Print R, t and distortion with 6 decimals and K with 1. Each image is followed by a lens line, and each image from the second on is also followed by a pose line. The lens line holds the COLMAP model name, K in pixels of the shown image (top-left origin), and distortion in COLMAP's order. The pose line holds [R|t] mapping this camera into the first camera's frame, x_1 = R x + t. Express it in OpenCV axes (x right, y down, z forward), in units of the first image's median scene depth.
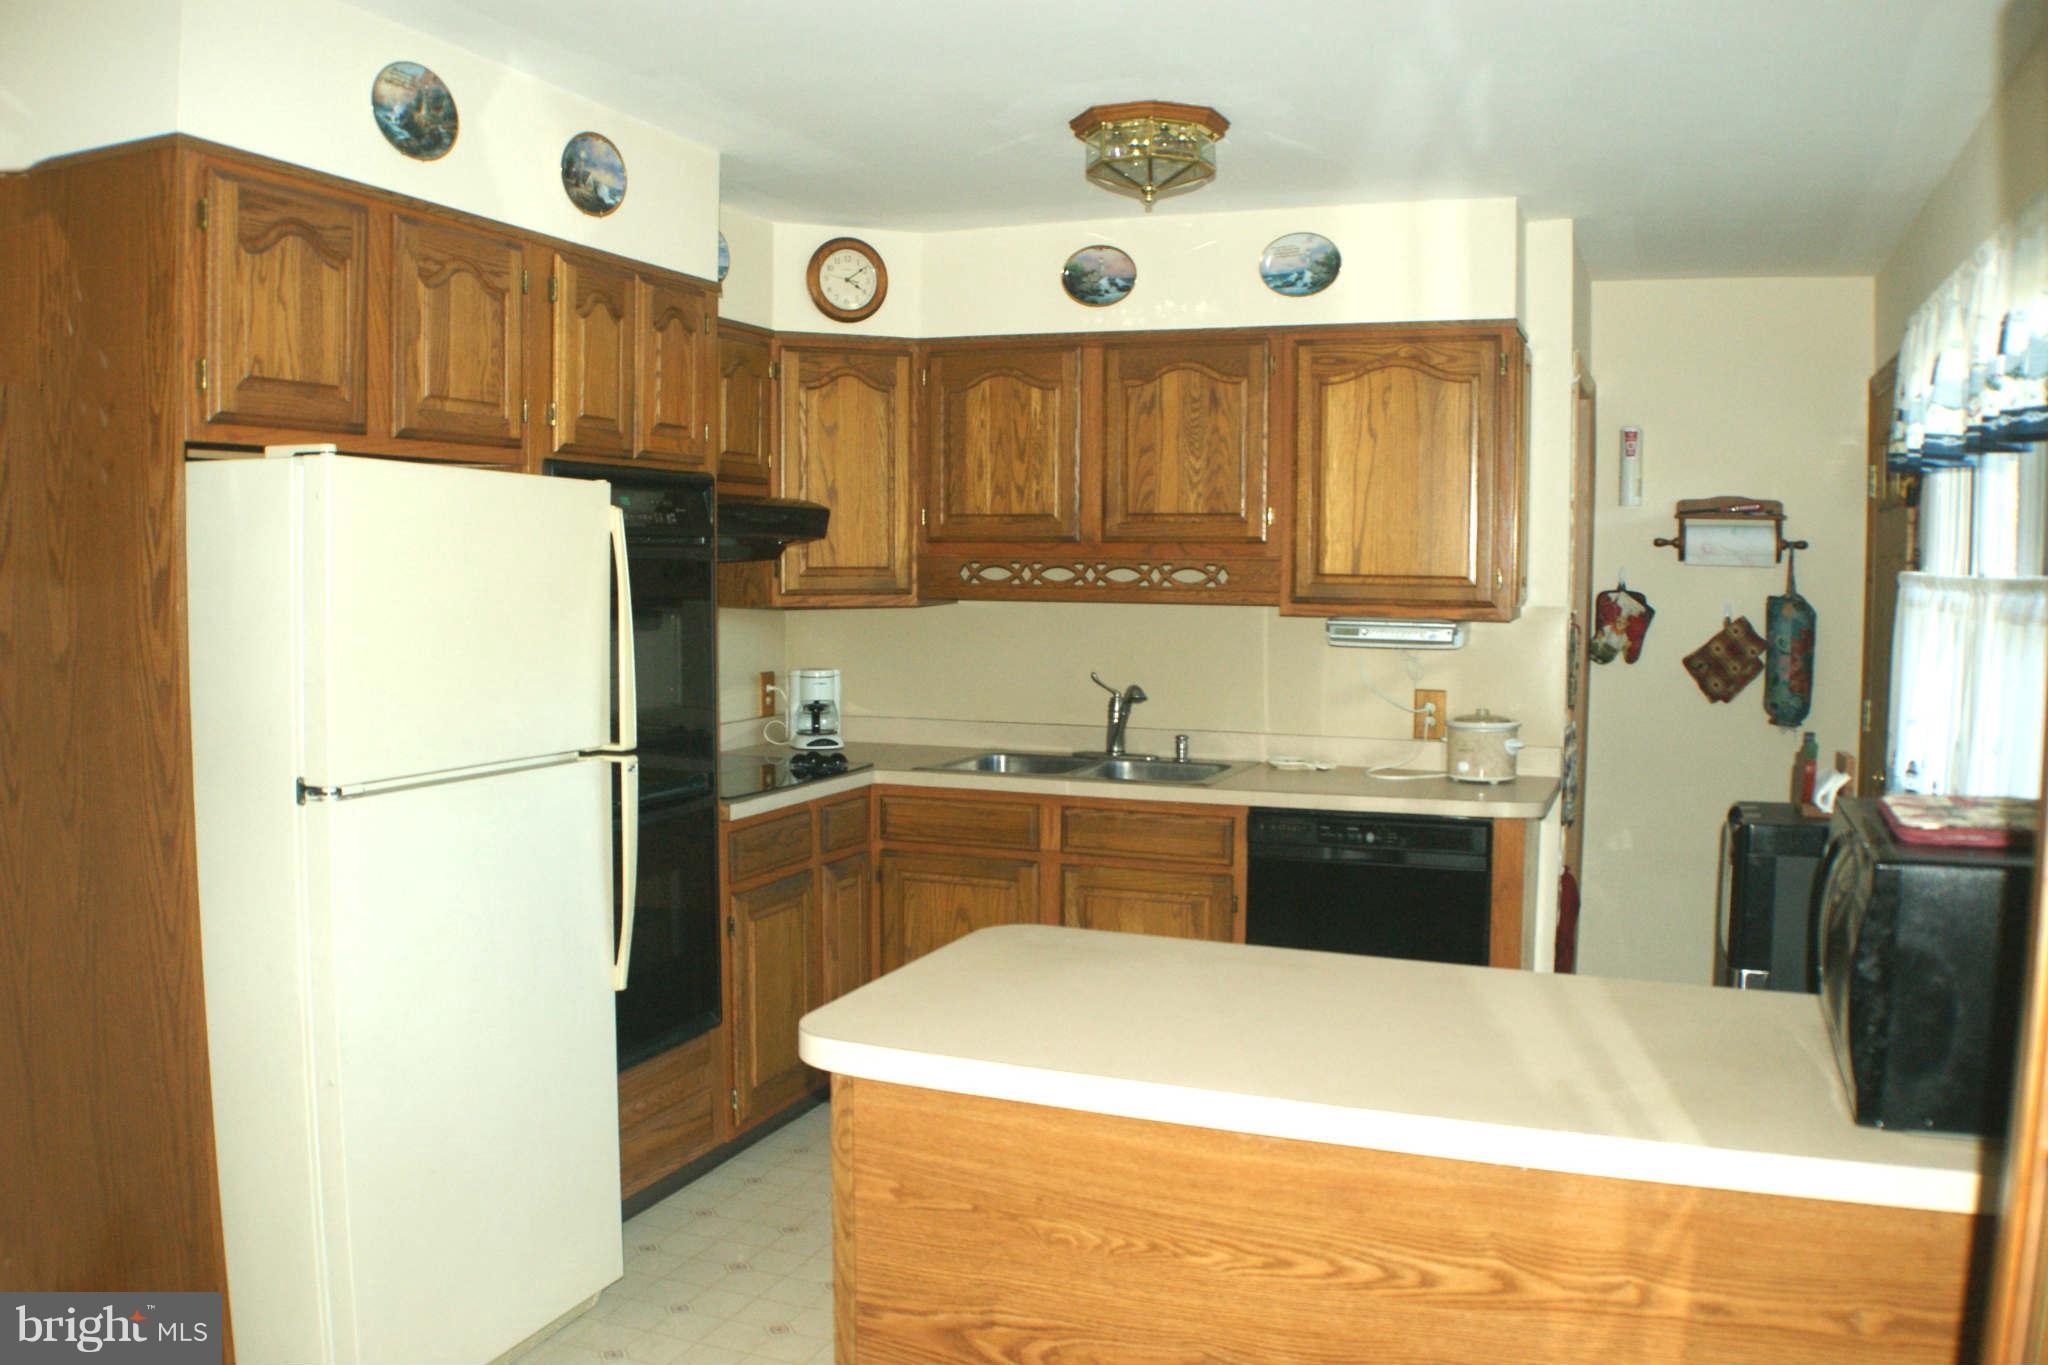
lens RADIAL K [[1672.4, 0, 1024.0], [0, 1672.4, 682.5], [0, 0, 1]] dist [-0.156487, 0.006307]
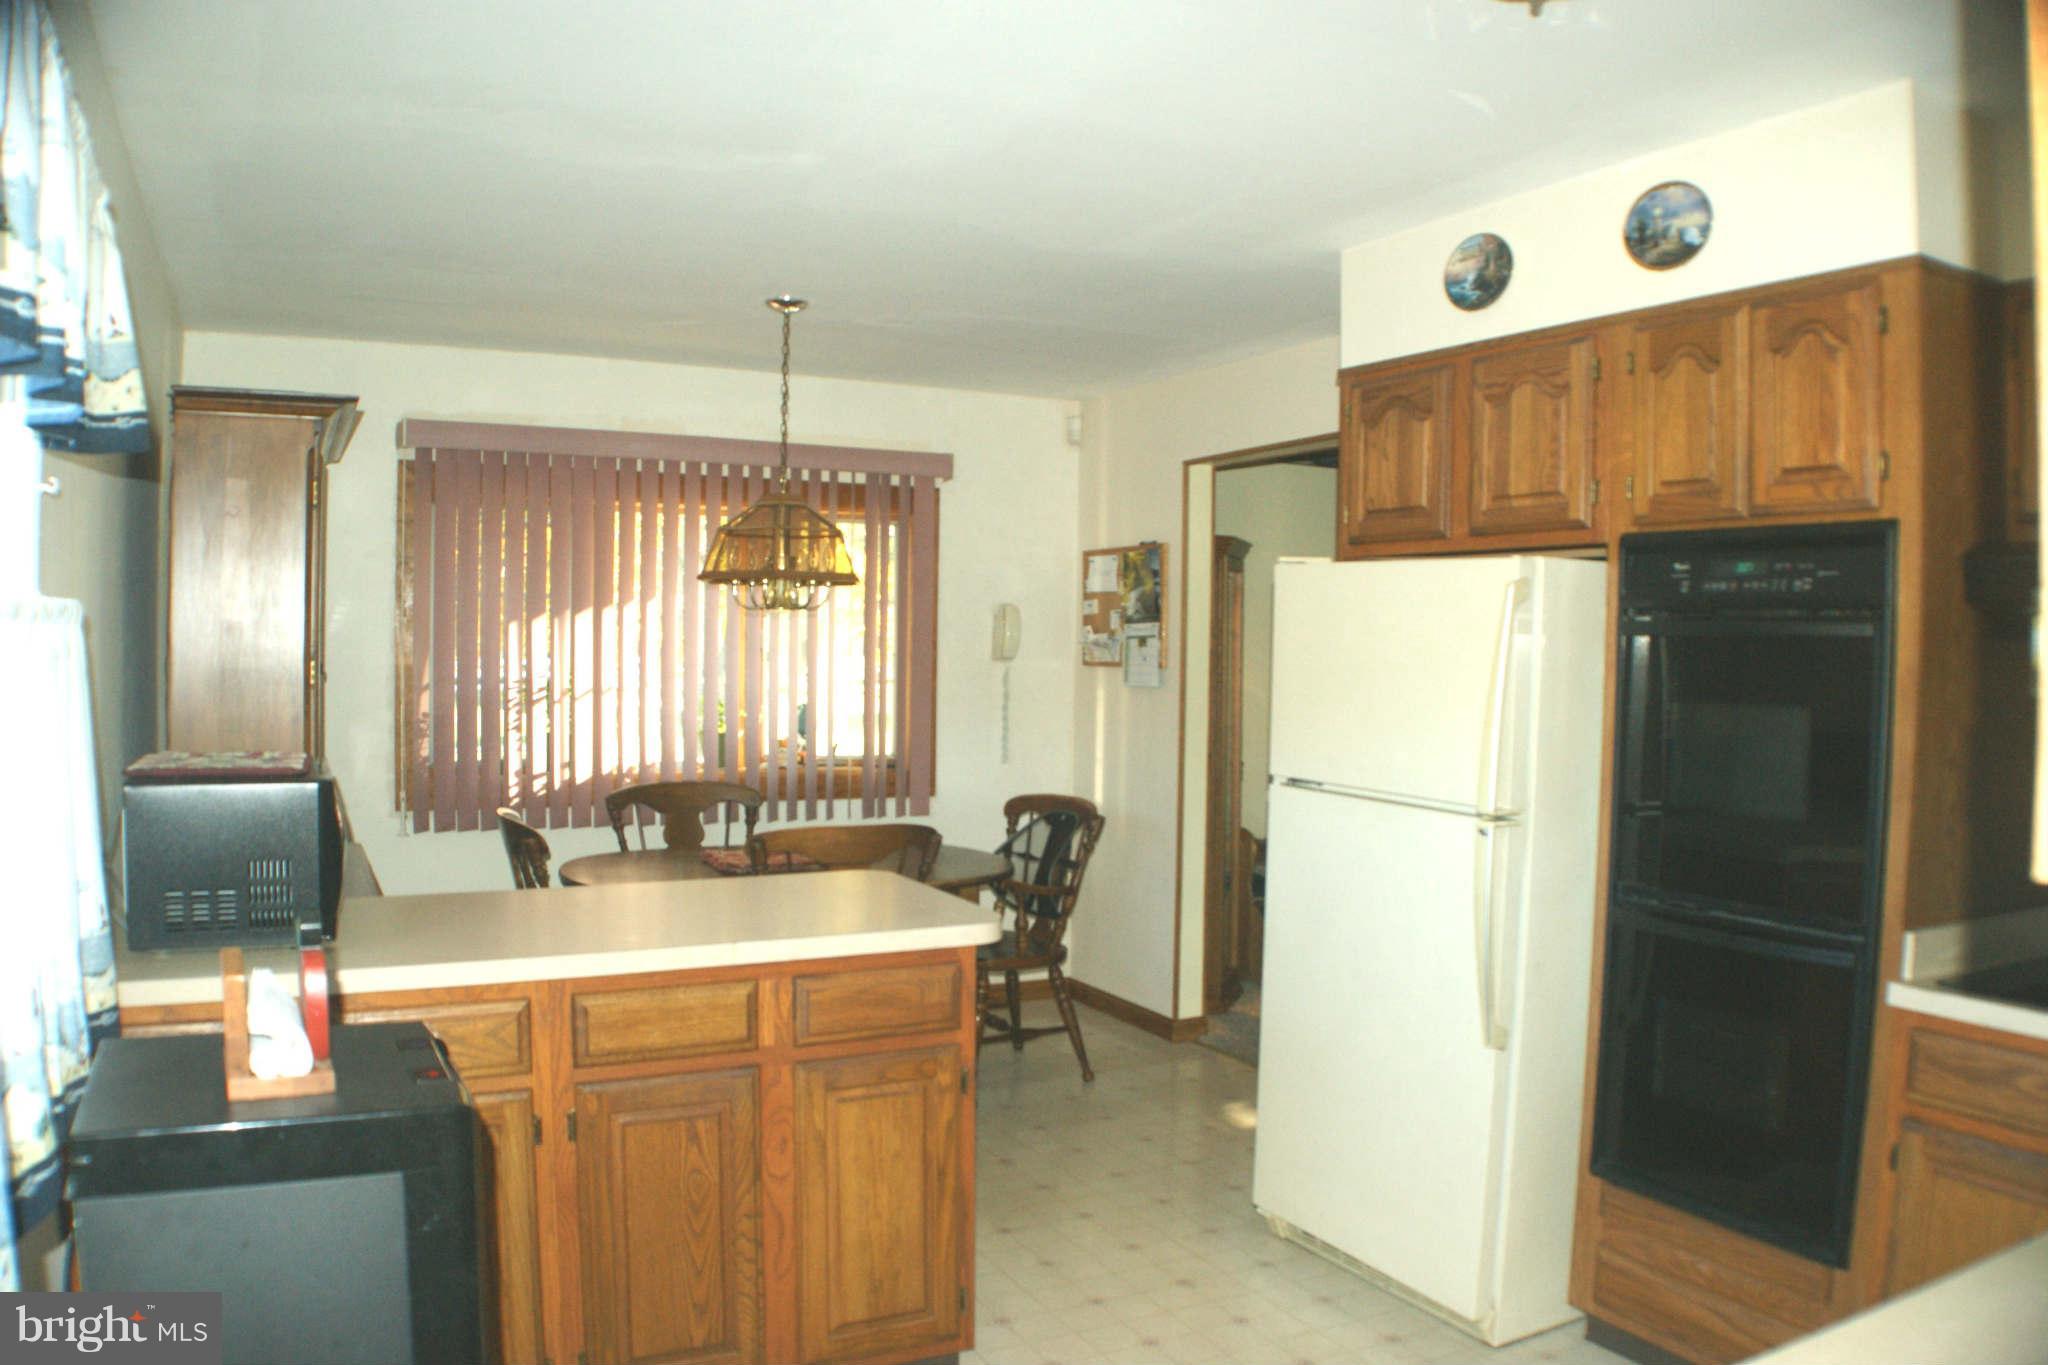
lens RADIAL K [[1516.4, 0, 1029.1], [0, 1516.4, 695.8], [0, 0, 1]] dist [-0.159307, 0.006808]
pose [[-0.655739, 0.011357, -0.754902, 0.466401], [-0.075144, 0.993940, 0.080227, -0.061806], [0.751239, 0.109335, -0.650912, 0.987466]]
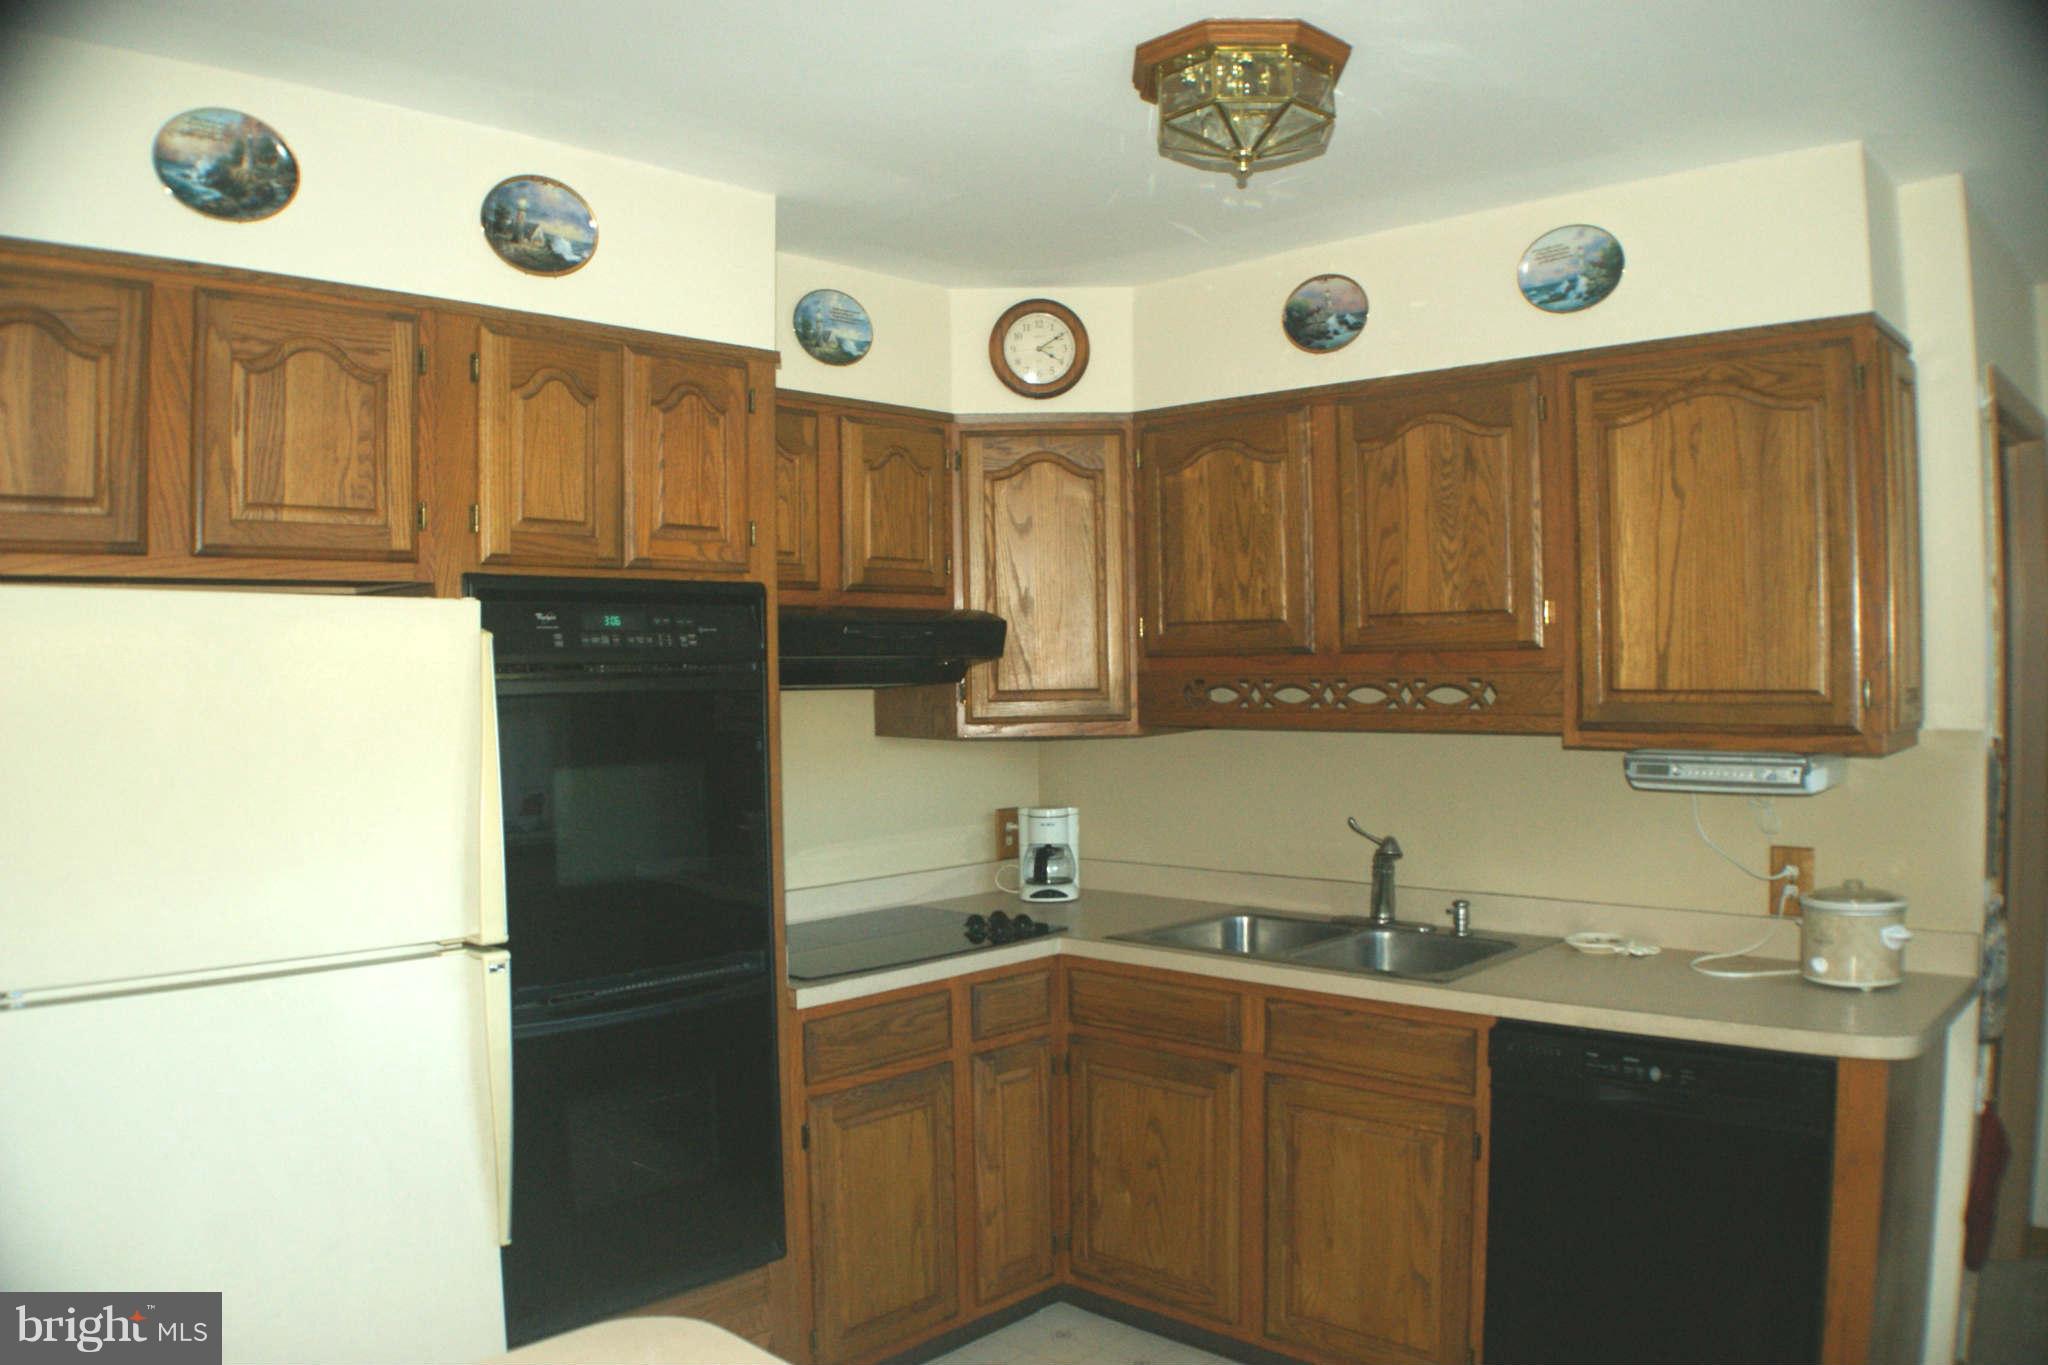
lens RADIAL K [[1516.4, 0, 1029.1], [0, 1516.4, 695.8], [0, 0, 1]] dist [-0.159307, 0.006808]
pose [[0.931970, -0.015364, -0.362209, 0.175453], [-0.003840, 0.998627, -0.052241, -0.028508], [0.362514, 0.050078, 0.930632, 0.314625]]
